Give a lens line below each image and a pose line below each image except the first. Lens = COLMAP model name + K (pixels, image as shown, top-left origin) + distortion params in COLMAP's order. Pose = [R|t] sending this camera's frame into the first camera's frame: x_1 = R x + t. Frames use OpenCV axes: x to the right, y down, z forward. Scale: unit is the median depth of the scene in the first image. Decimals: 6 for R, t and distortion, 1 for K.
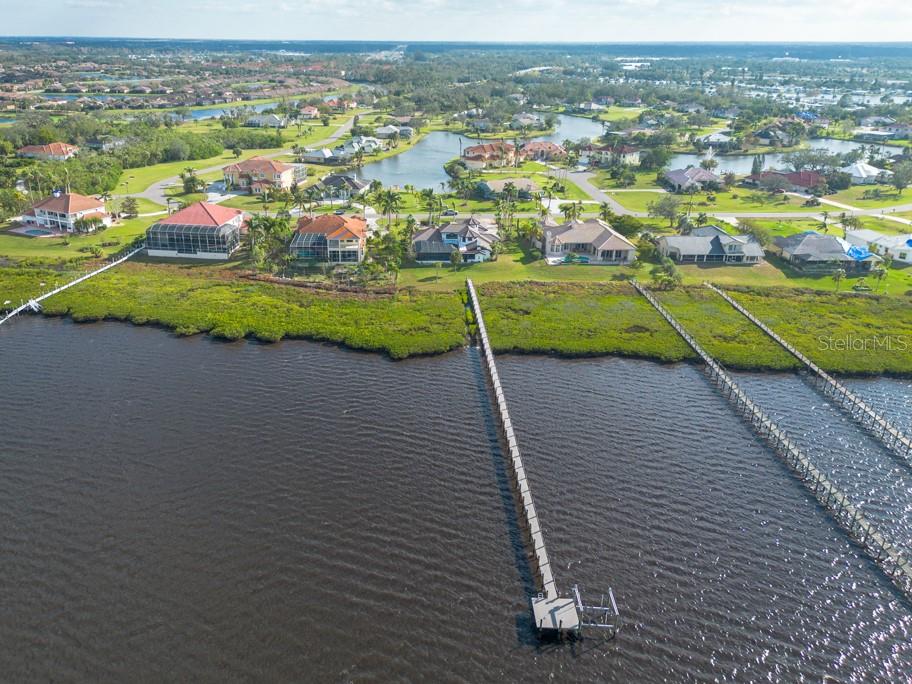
lens RADIAL K [[691.2, 0, 409.7], [0, 691.2, 341.1], [0, 0, 1]] dist [0.052760, -0.042399]
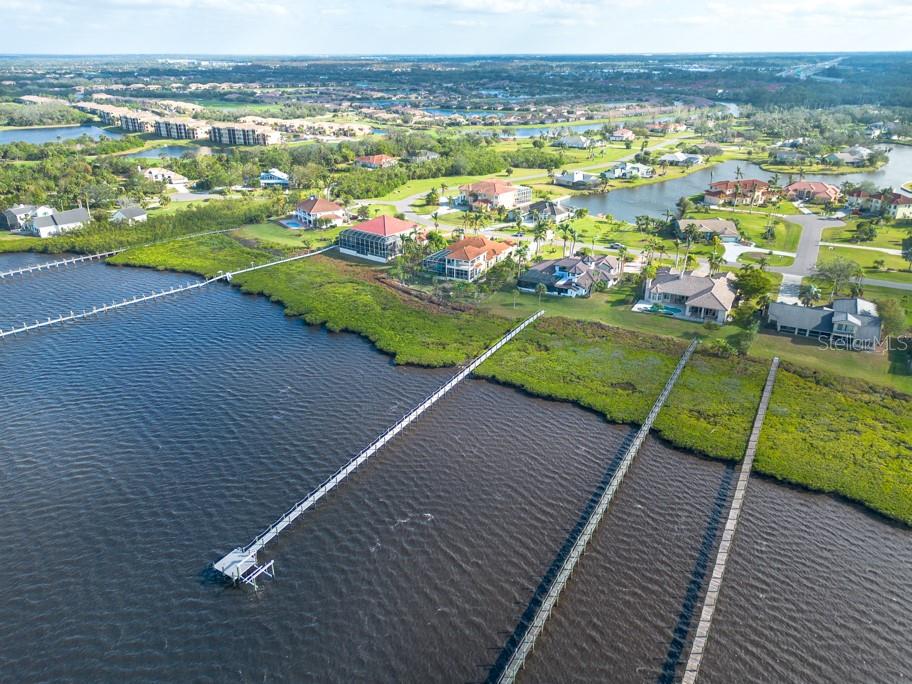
lens RADIAL K [[653.1, 0, 447.7], [0, 653.1, 342.9], [0, 0, 1]] dist [0.055797, -0.064654]
pose [[0.861876, 0.192841, -0.469022, 0.297377], [-0.189717, 0.980328, 0.054444, -0.045208], [0.470295, 0.042058, 0.881507, 0.018987]]
